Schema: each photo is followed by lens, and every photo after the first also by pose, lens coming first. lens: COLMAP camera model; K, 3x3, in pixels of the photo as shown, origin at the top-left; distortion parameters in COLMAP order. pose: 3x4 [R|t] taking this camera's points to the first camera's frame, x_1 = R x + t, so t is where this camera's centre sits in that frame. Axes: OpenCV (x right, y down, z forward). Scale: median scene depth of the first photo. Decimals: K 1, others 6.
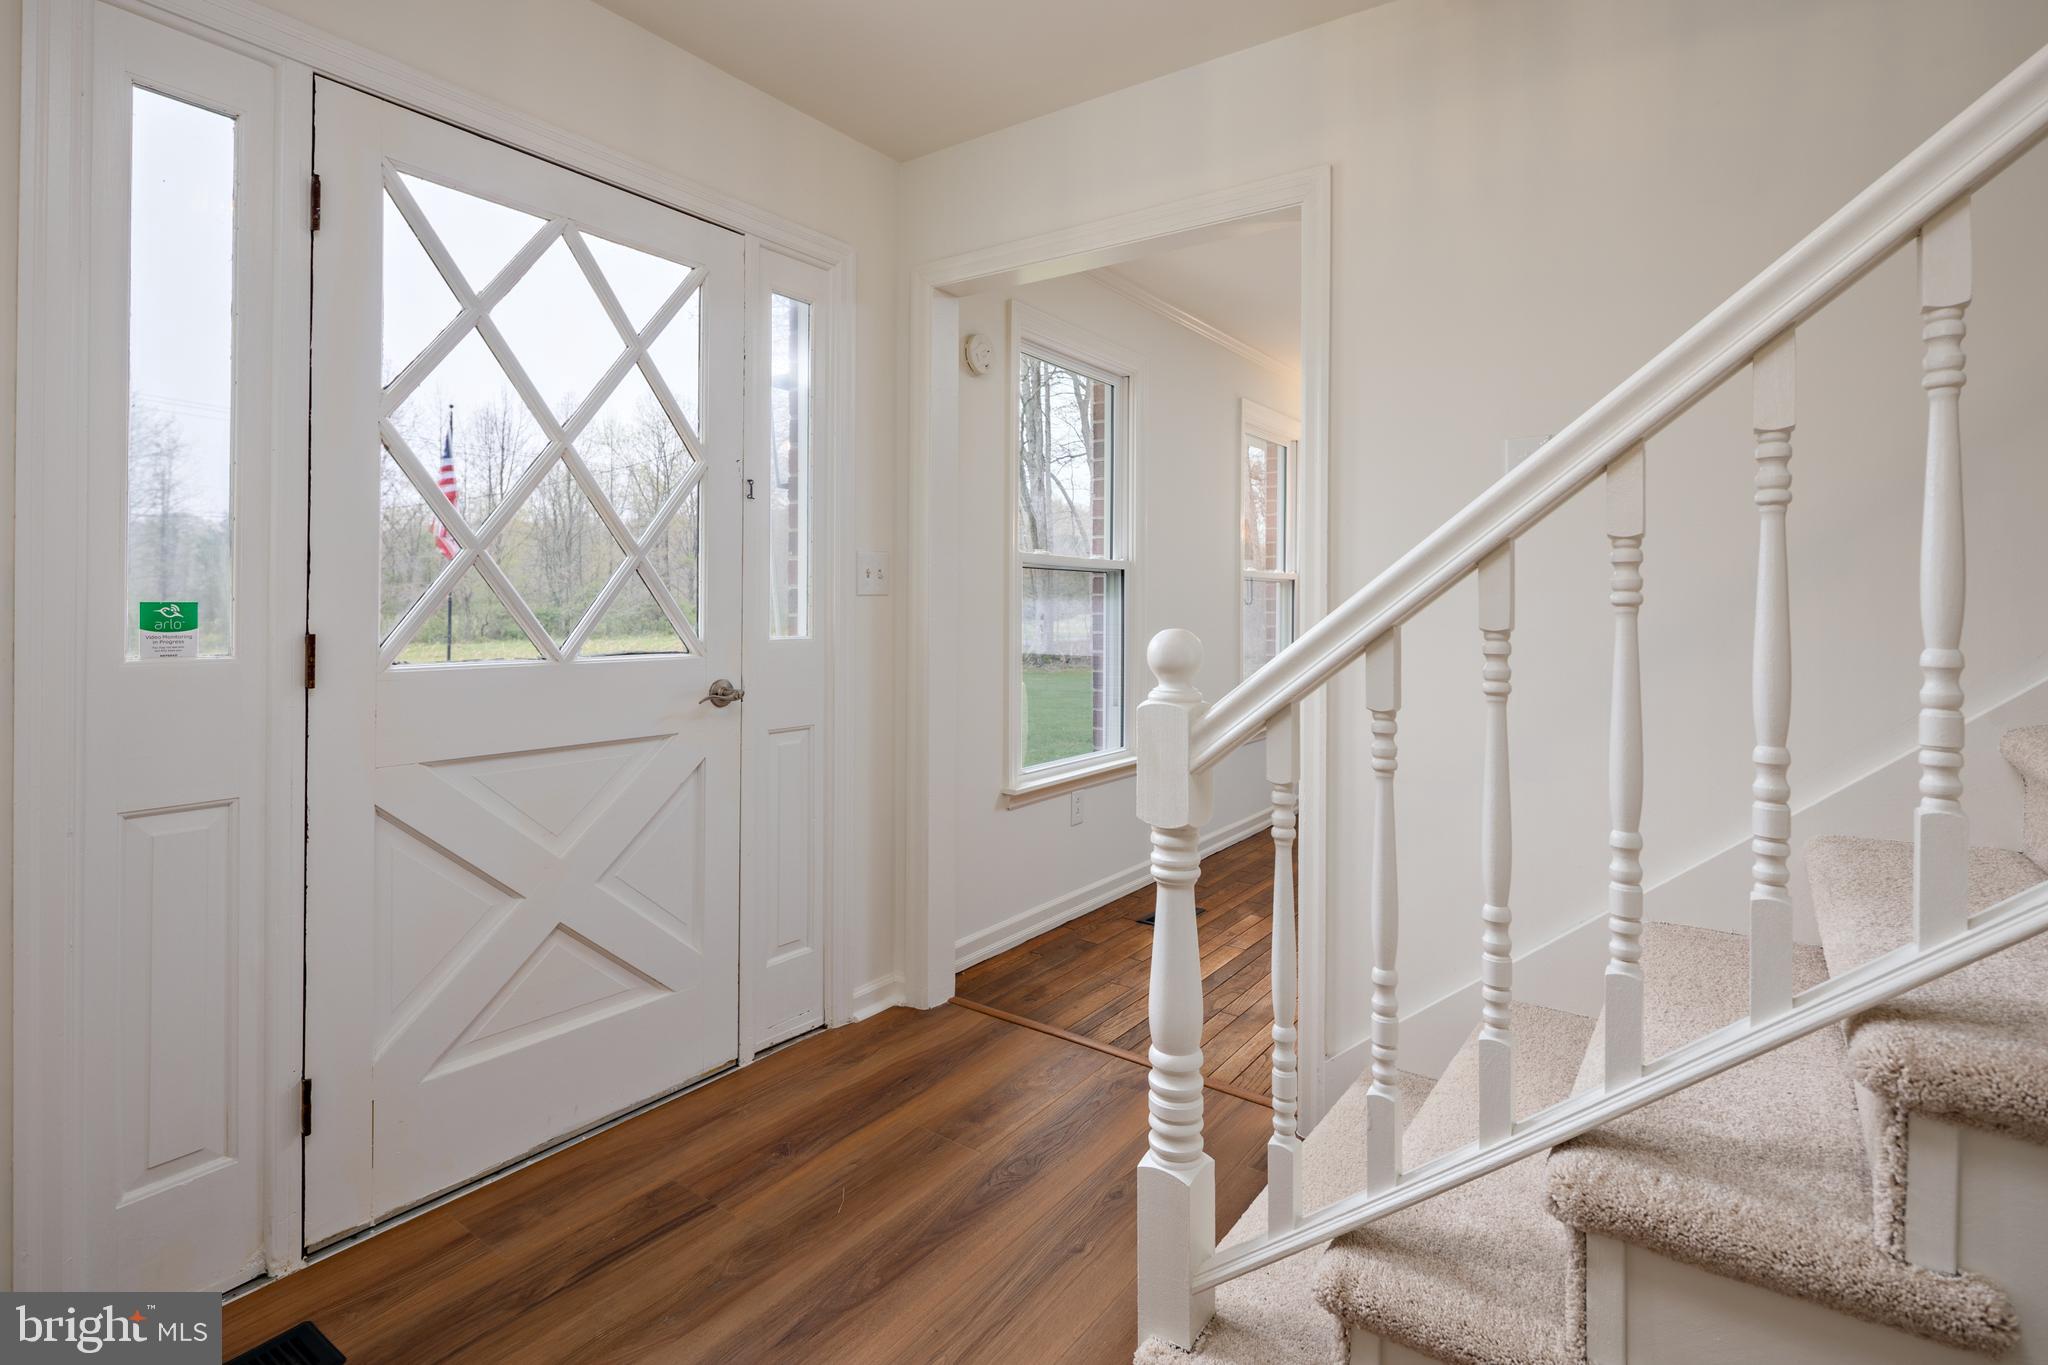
lens RADIAL K [[994.8, 0, 1011.2], [0, 994.8, 606.9], [0, 0, 1]] dist [-0.000665, -0.001046]
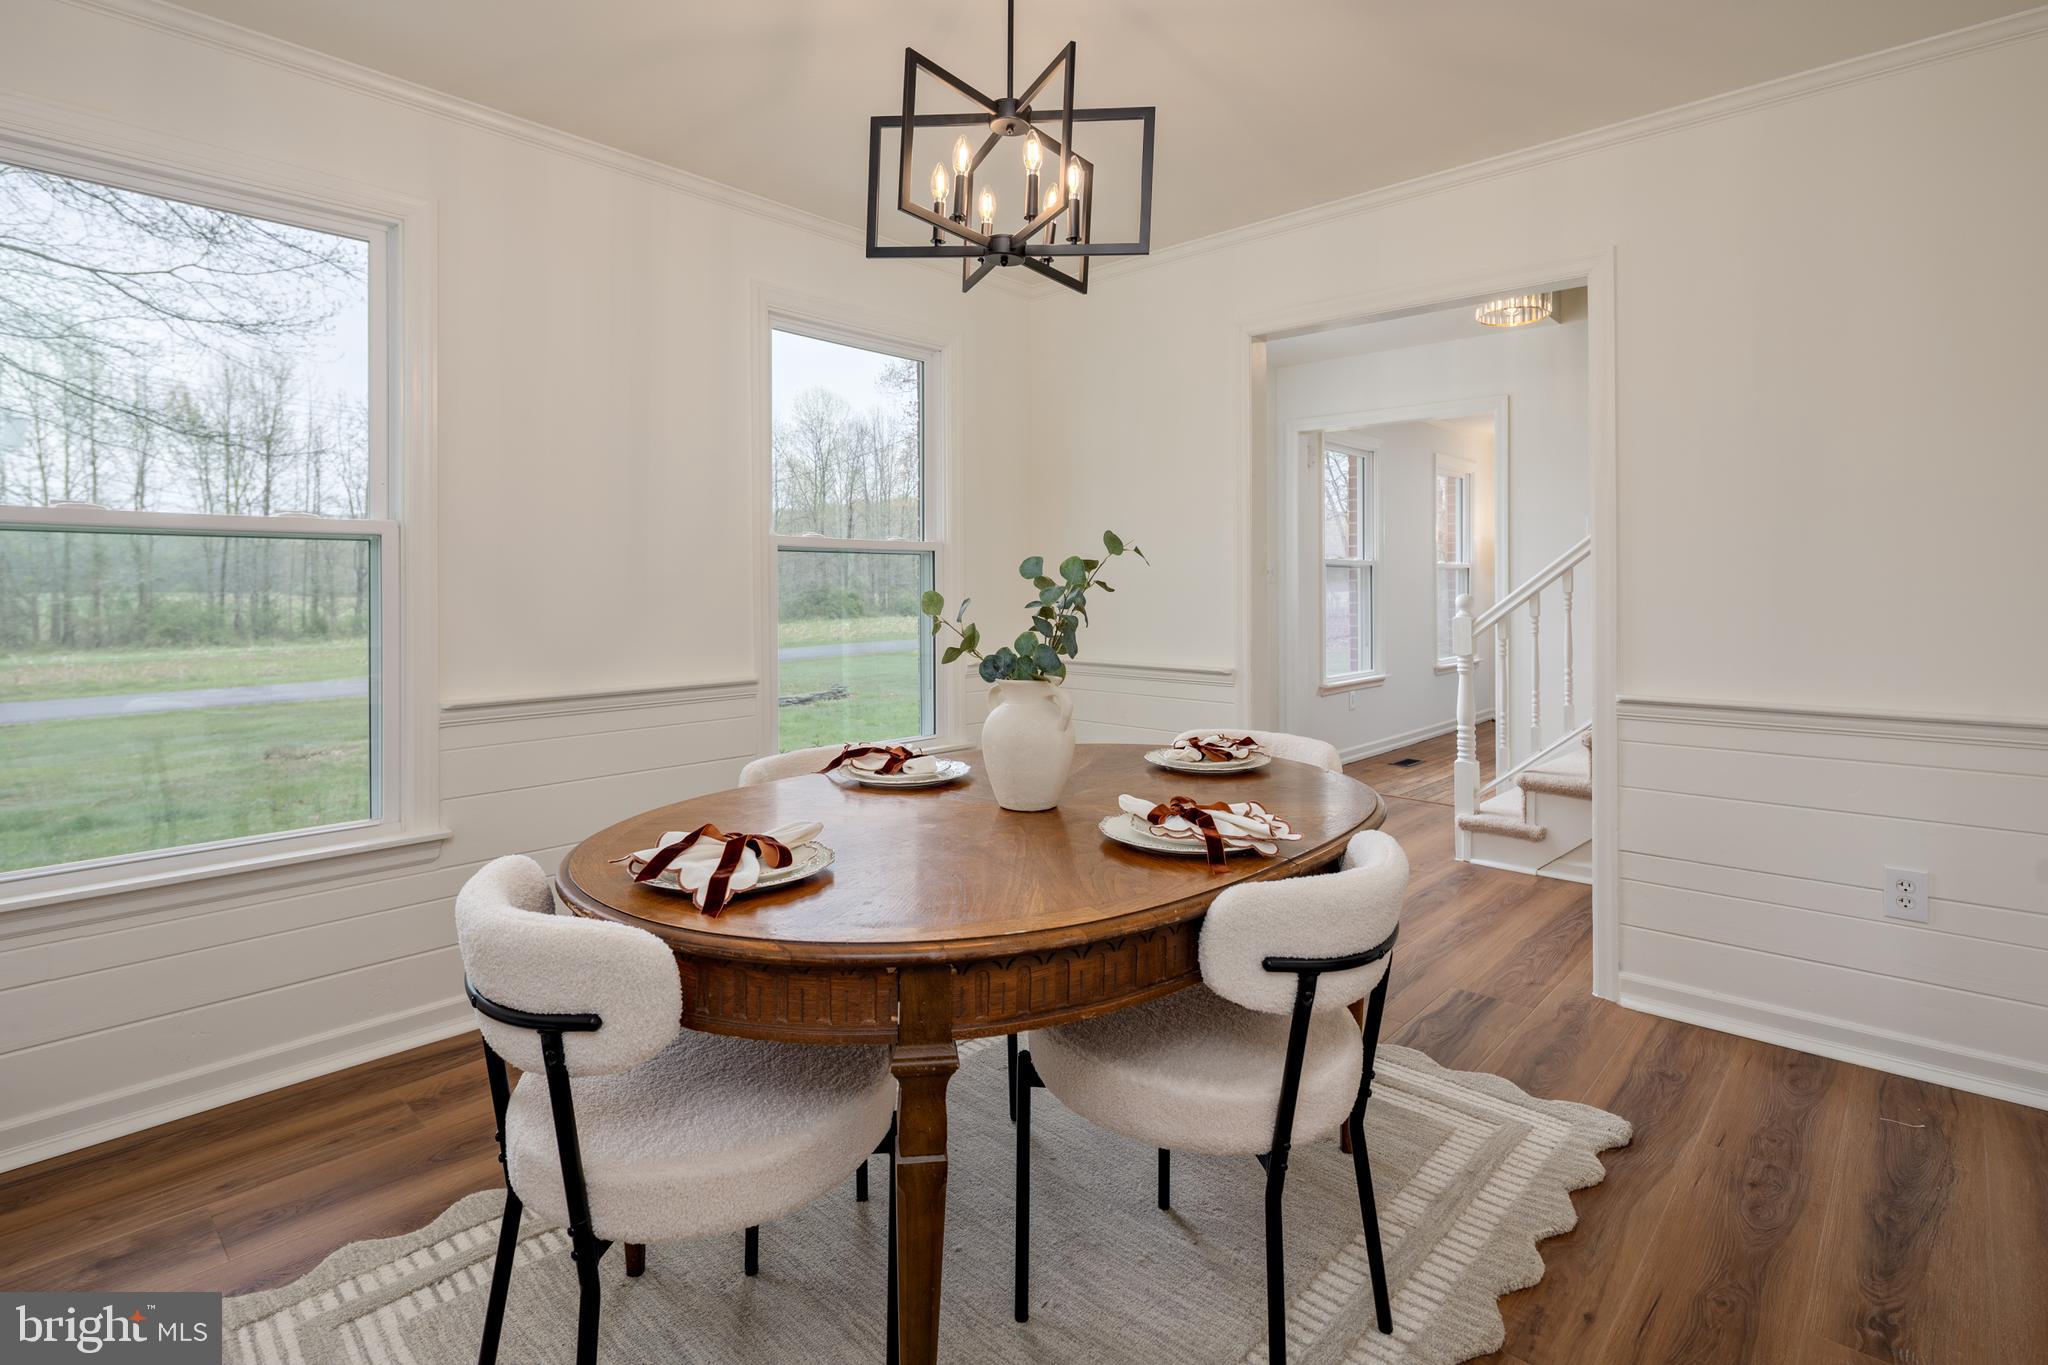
lens RADIAL K [[994.8, 0, 1011.2], [0, 994.8, 606.9], [0, 0, 1]] dist [-0.000665, -0.001046]
pose [[0.992458, -0.008256, -0.122305, -0.383842], [0.010236, 0.999826, 0.015568, 0.000592], [0.122155, -0.016703, 0.992370, -1.007601]]
